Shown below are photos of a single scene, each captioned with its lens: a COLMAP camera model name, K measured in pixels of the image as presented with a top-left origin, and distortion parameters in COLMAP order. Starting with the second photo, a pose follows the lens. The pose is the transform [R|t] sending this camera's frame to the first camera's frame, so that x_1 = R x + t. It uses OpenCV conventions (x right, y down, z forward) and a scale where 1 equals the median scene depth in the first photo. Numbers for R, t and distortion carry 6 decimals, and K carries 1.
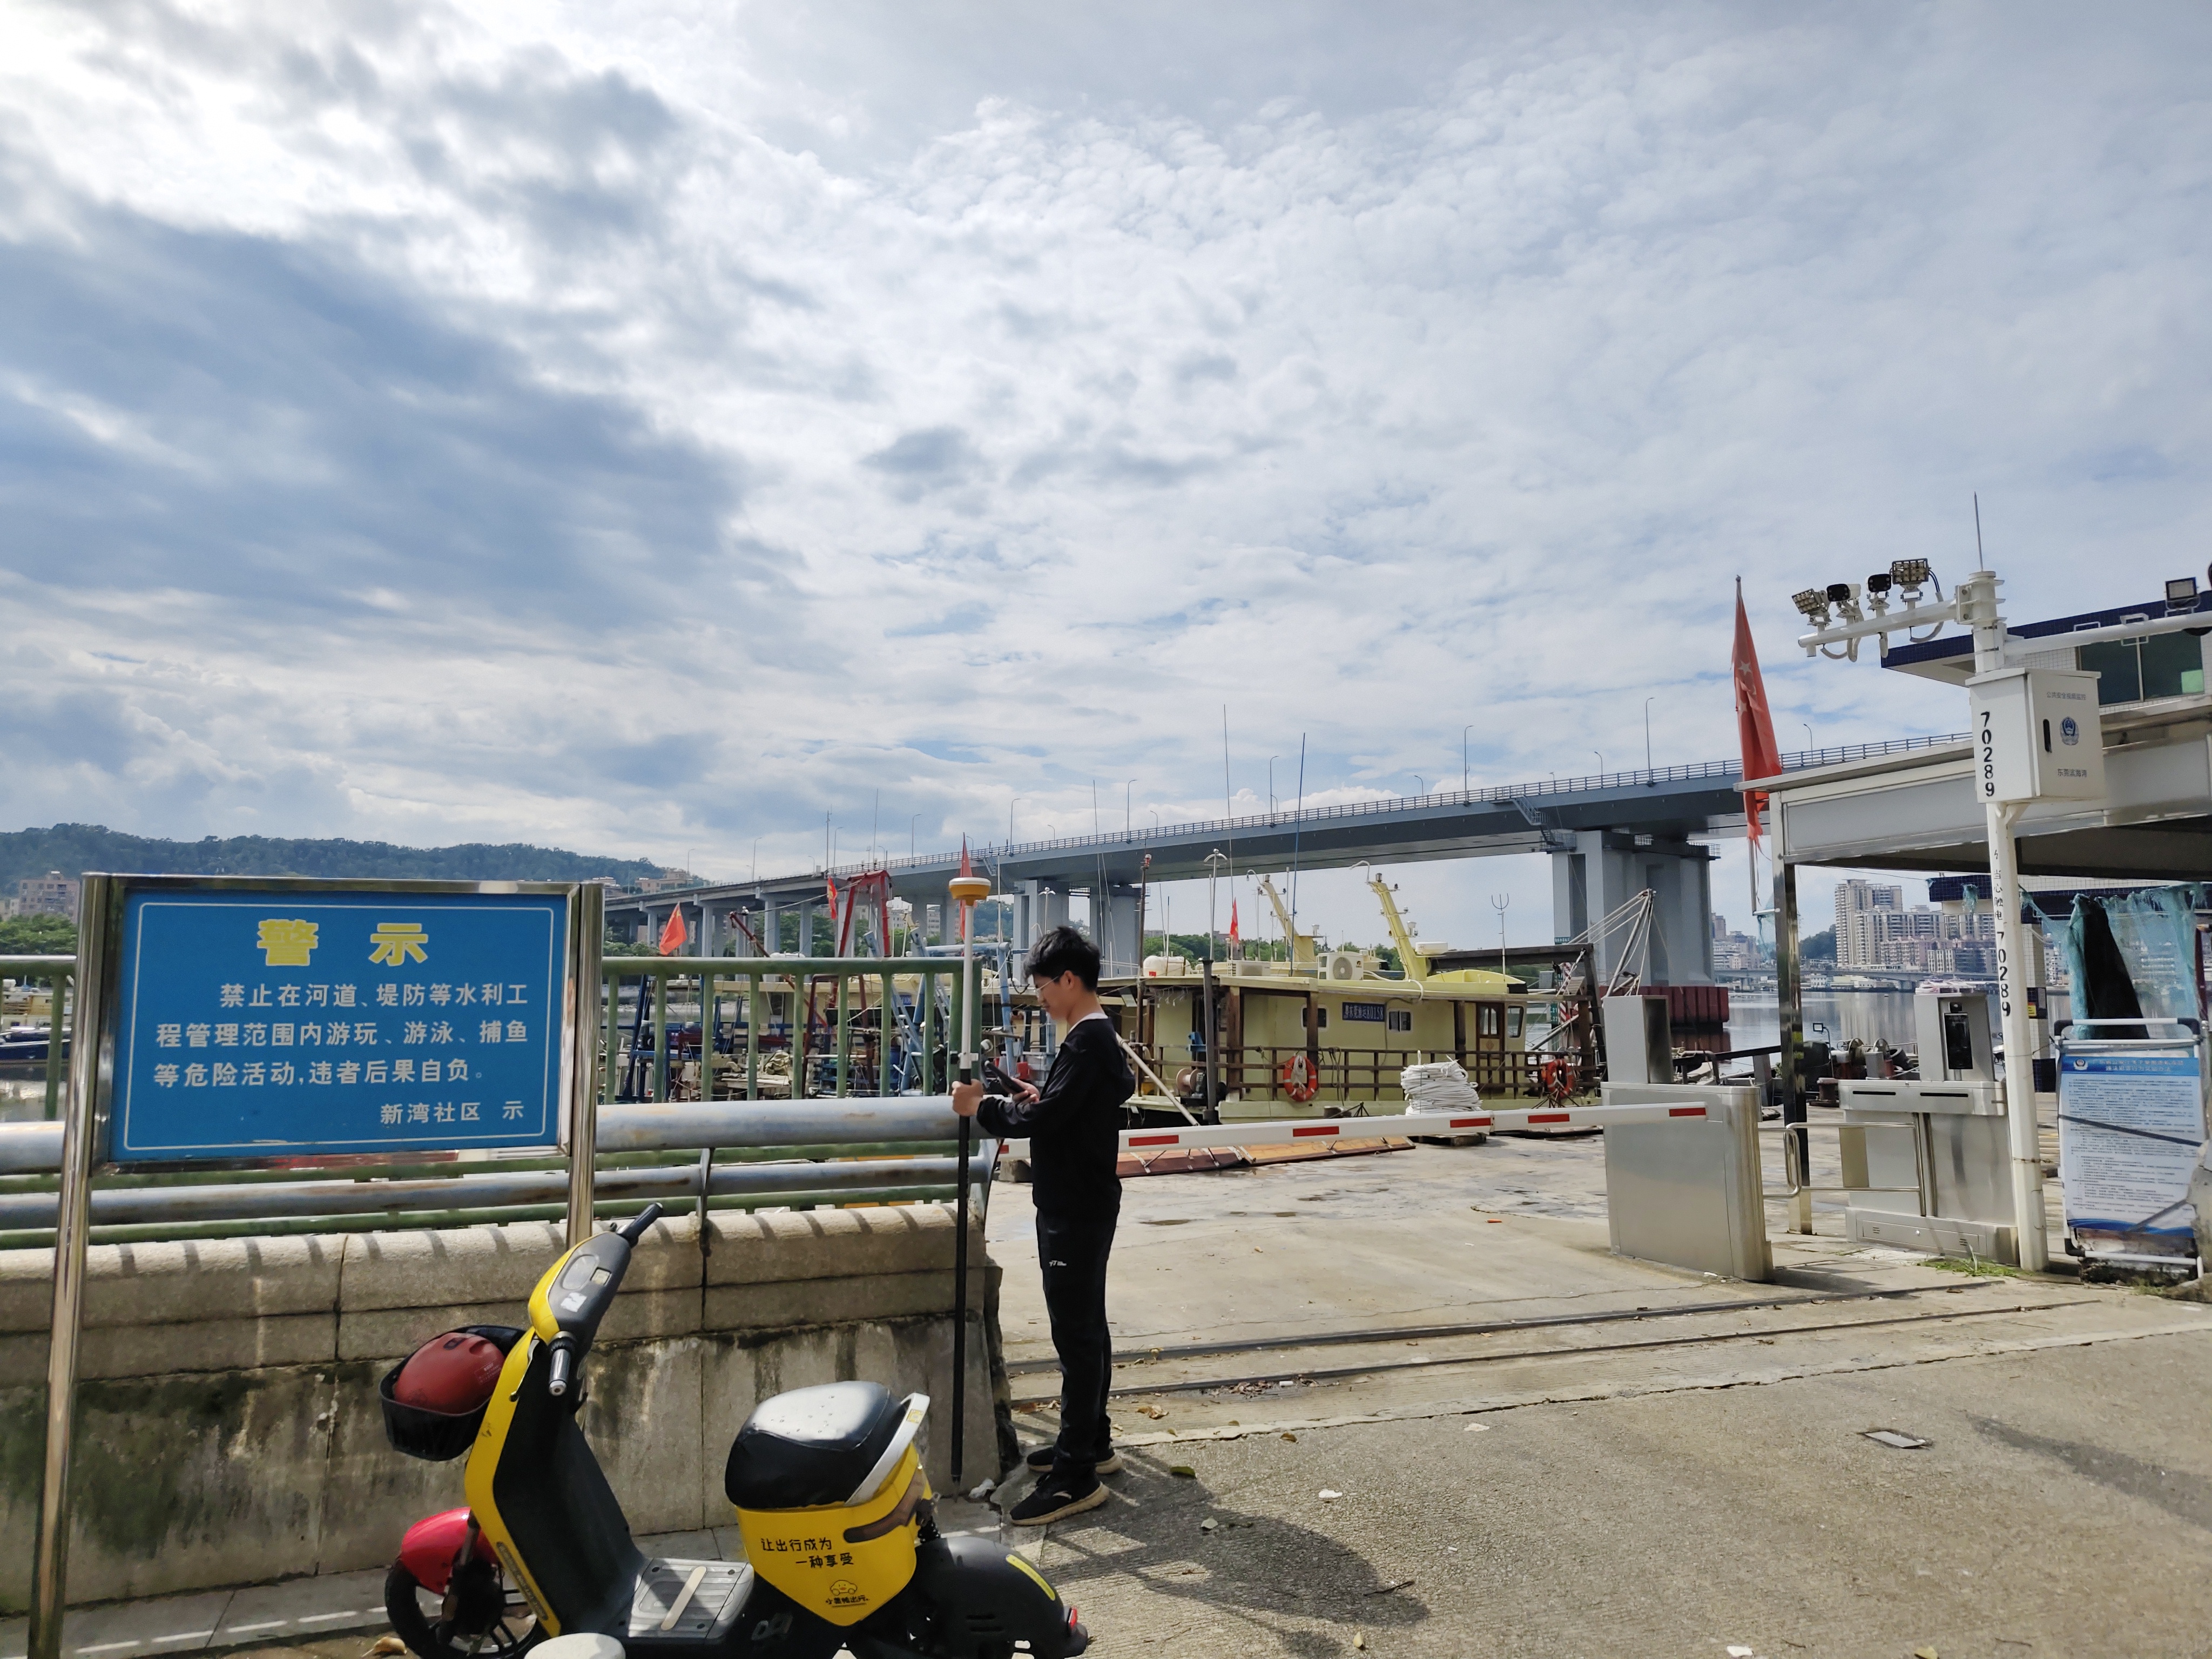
lens RADIAL K [[1507.9, 0, 1108.2], [0, 1507.9, 829.4], [0, 0, 1]] dist [0.046748, -0.045964]
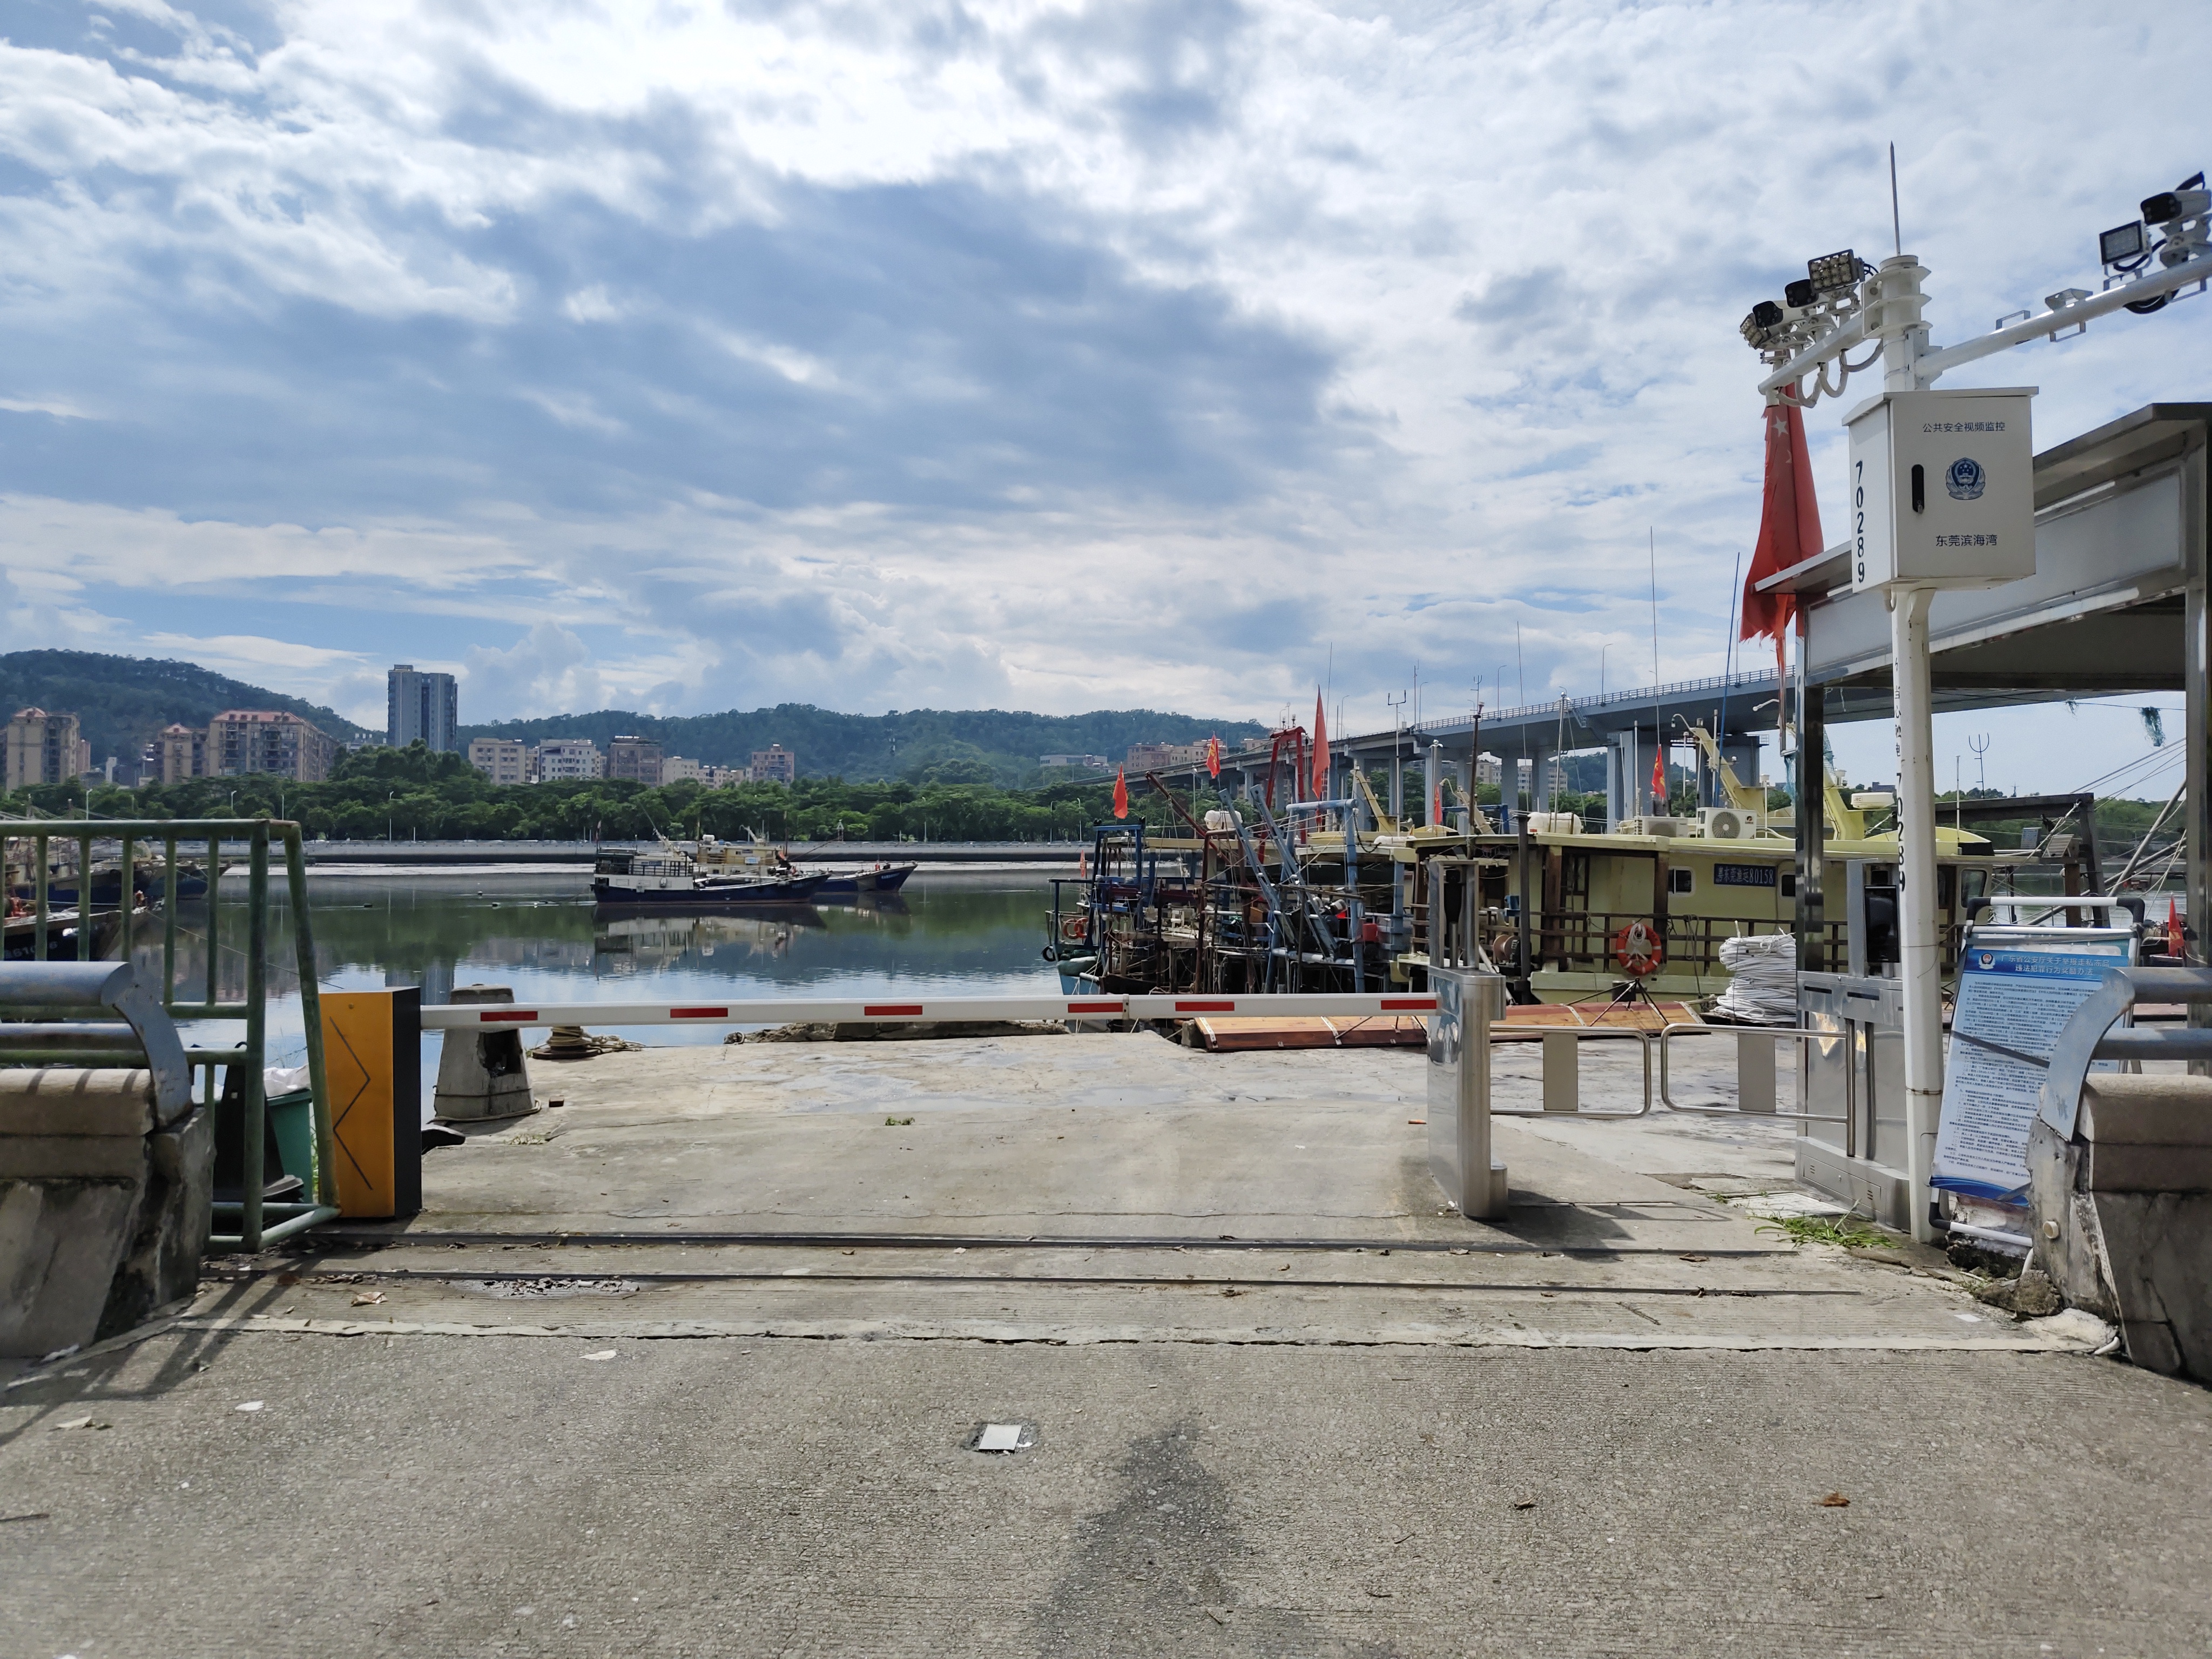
lens RADIAL K [[1507.9, 0, 1120.2], [0, 1507.9, 815.9], [0, 0, 1]] dist [0.046748, -0.045964]
pose [[0.924847, -0.005118, -0.380306, 0.527760], [0.037700, 0.996219, 0.078272, 0.017867], [0.378467, -0.086727, 0.921543, 0.209133]]
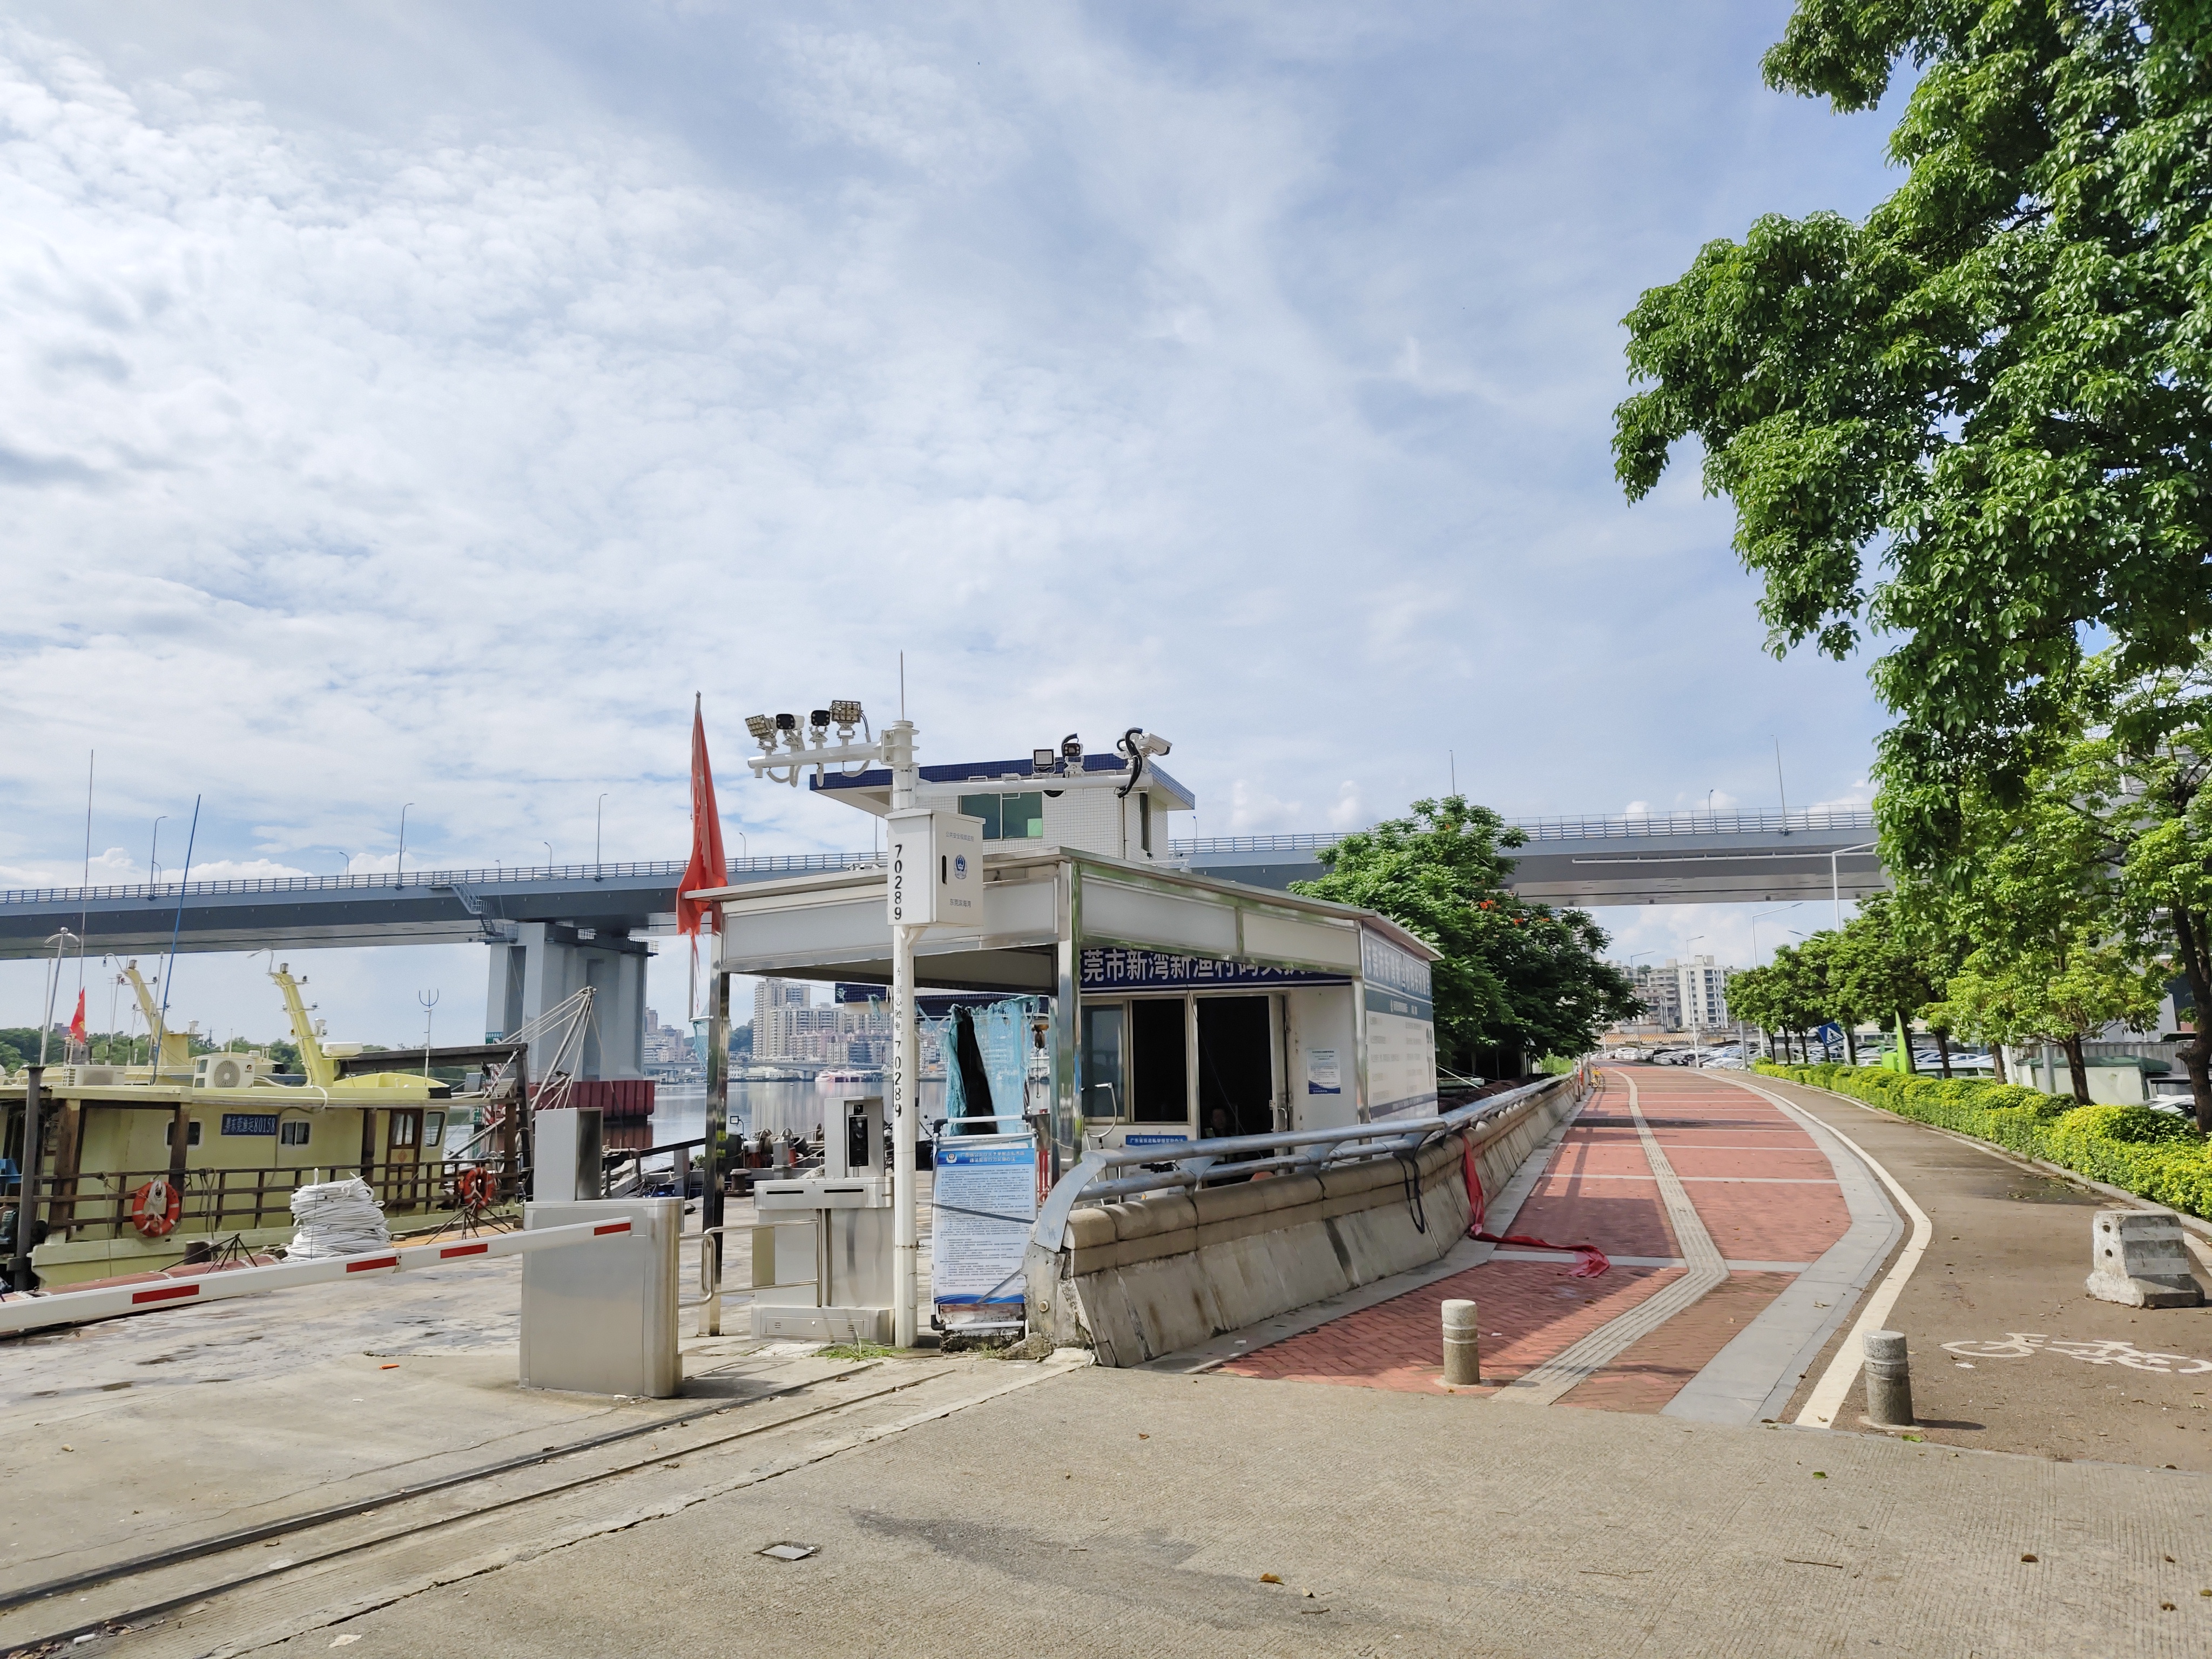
lens RADIAL K [[1507.9, 0, 1096.3], [0, 1507.9, 823.1], [0, 0, 1]] dist [0.046748, -0.045964]
pose [[0.786657, 0.087022, 0.611227, 0.005817], [-0.047165, 0.995594, -0.081044, -0.009290], [-0.615587, 0.034925, 0.787295, 0.028053]]
